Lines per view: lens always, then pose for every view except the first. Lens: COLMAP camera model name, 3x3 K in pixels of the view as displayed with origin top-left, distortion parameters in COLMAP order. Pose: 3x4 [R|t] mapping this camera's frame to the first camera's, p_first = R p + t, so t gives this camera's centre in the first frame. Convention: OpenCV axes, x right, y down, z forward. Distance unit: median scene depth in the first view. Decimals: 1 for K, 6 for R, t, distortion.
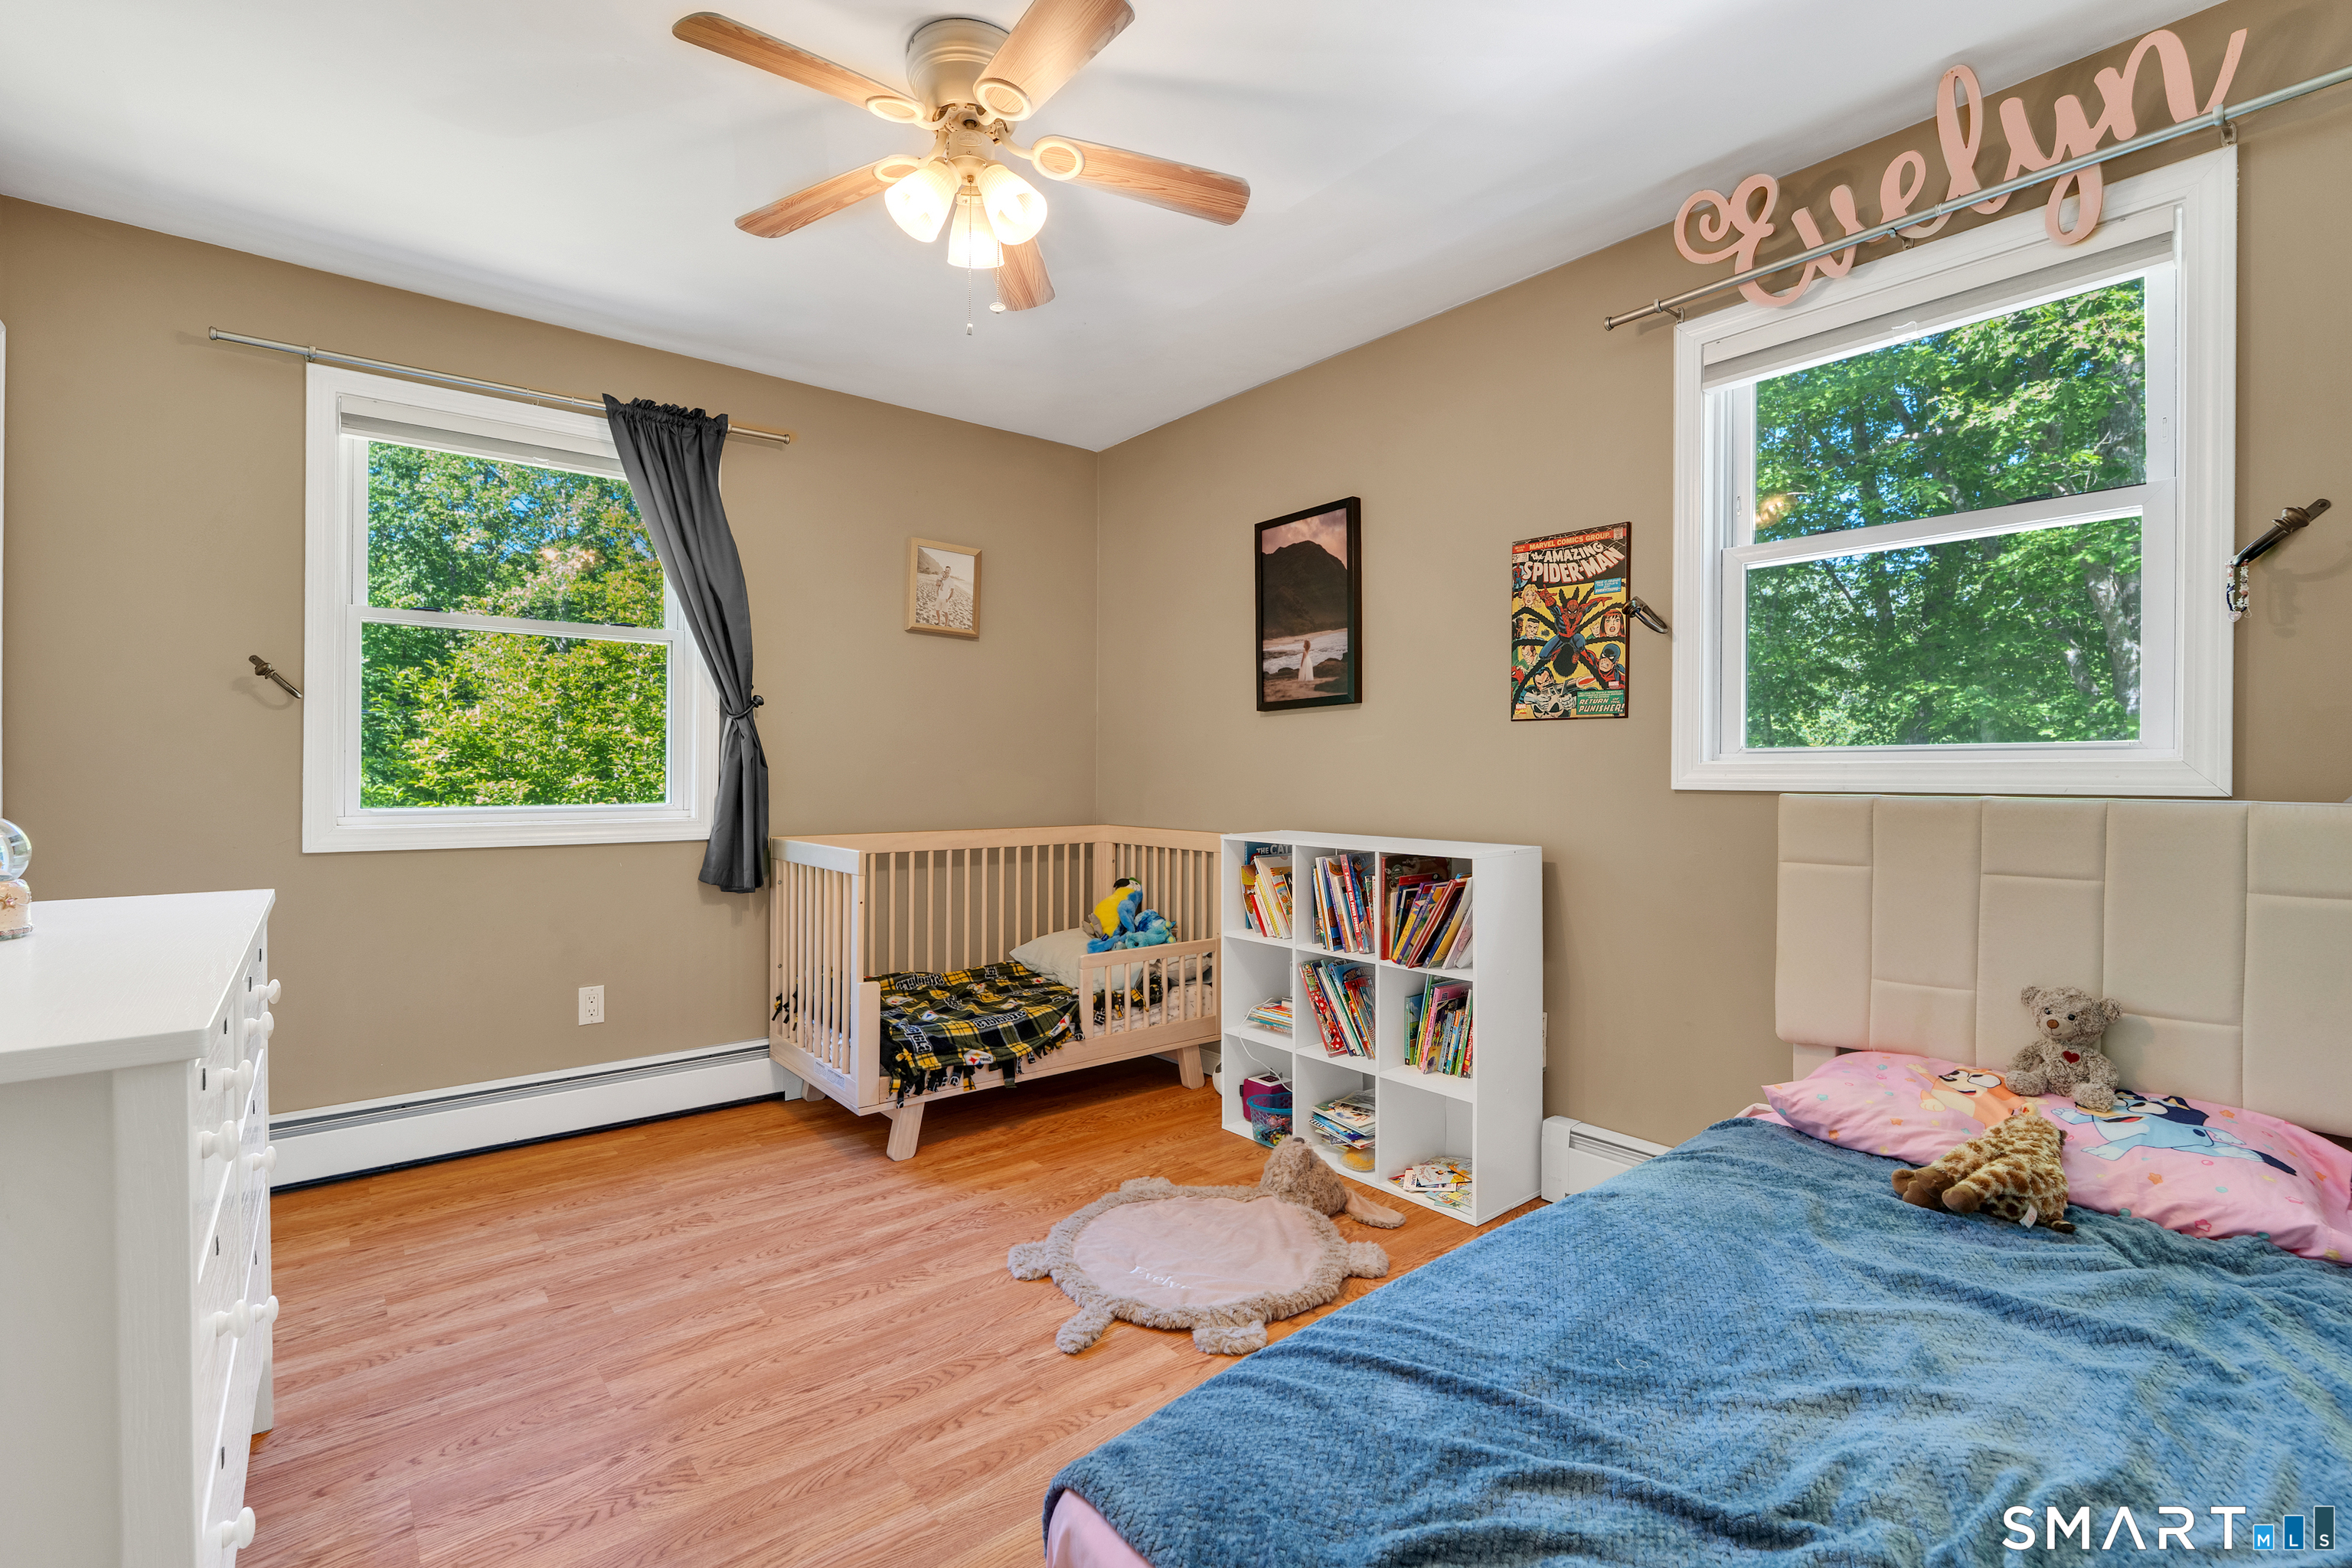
lens RADIAL K [[1043.7, 0, 1172.2], [0, 1043.7, 782.2], [0, 0, 1]] dist [-0.015434, 0.000212]
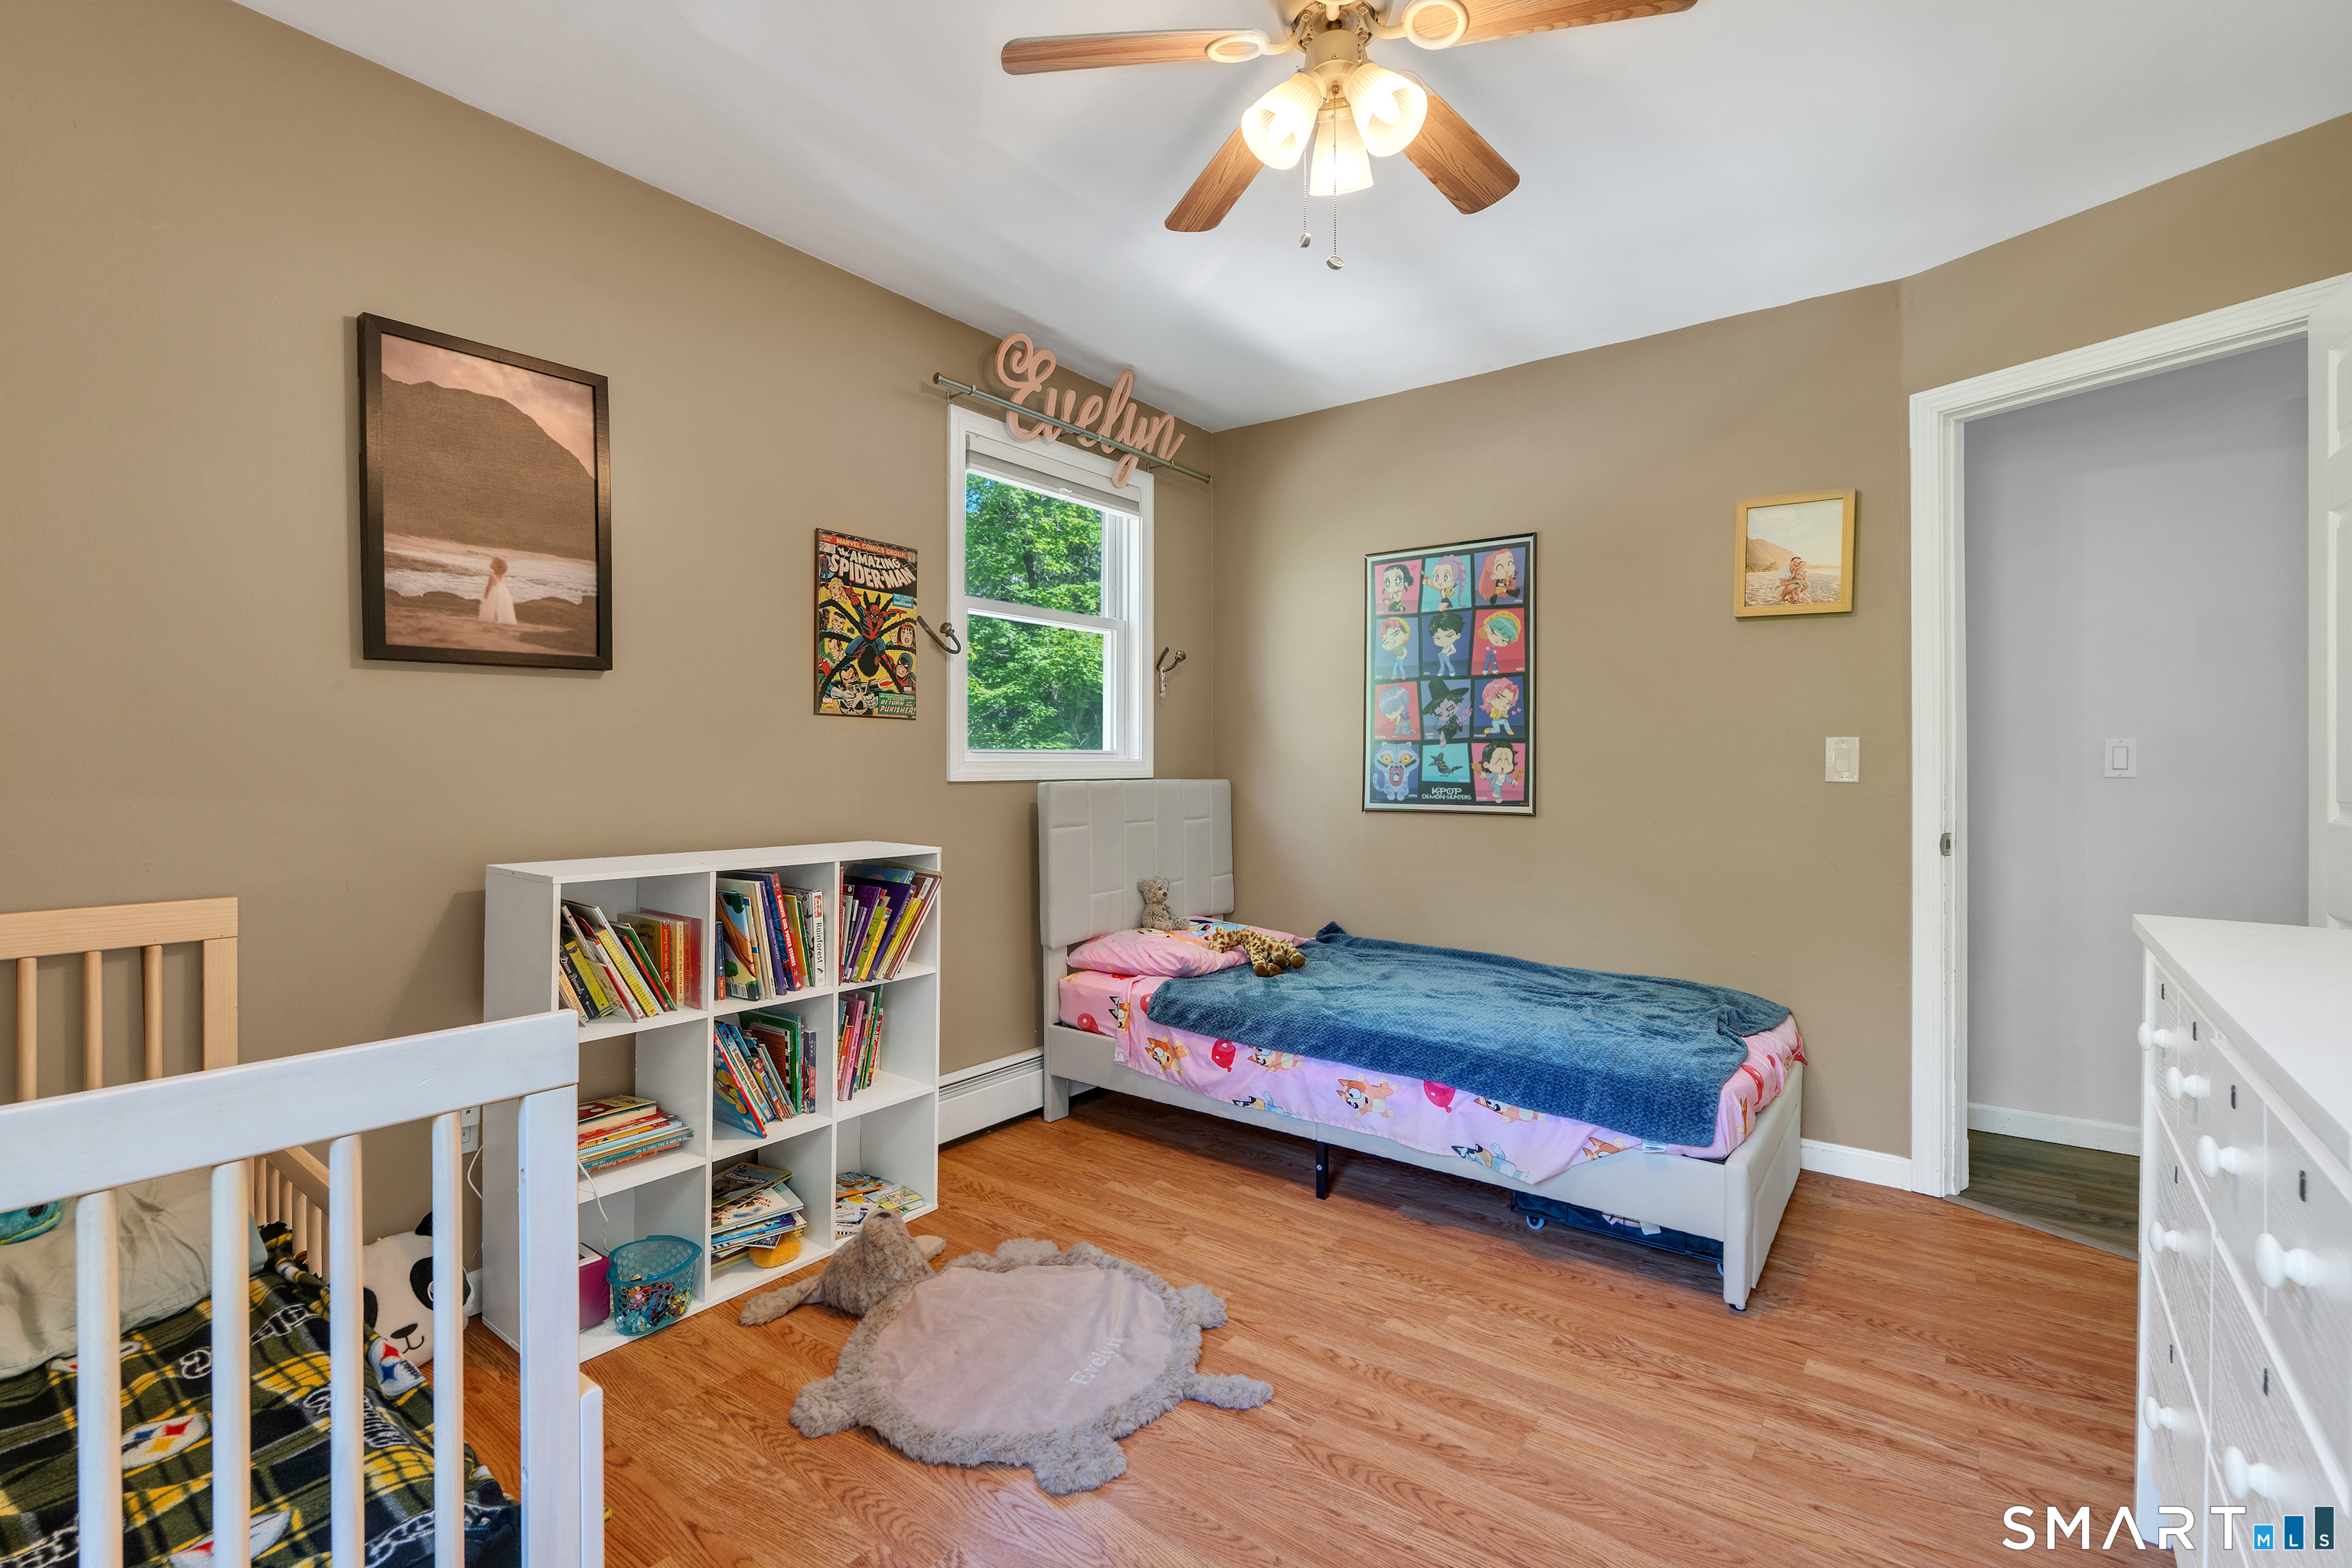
lens RADIAL K [[1043.7, 0, 1174.0], [0, 1043.7, 769.8], [0, 0, 1]] dist [-0.015434, 0.000212]
pose [[-0.226032, -0.008062, 0.974086, -0.702539], [0.007763, 0.999919, 0.010078, -0.015284], [-0.974089, 0.009840, -0.225951, 0.922770]]
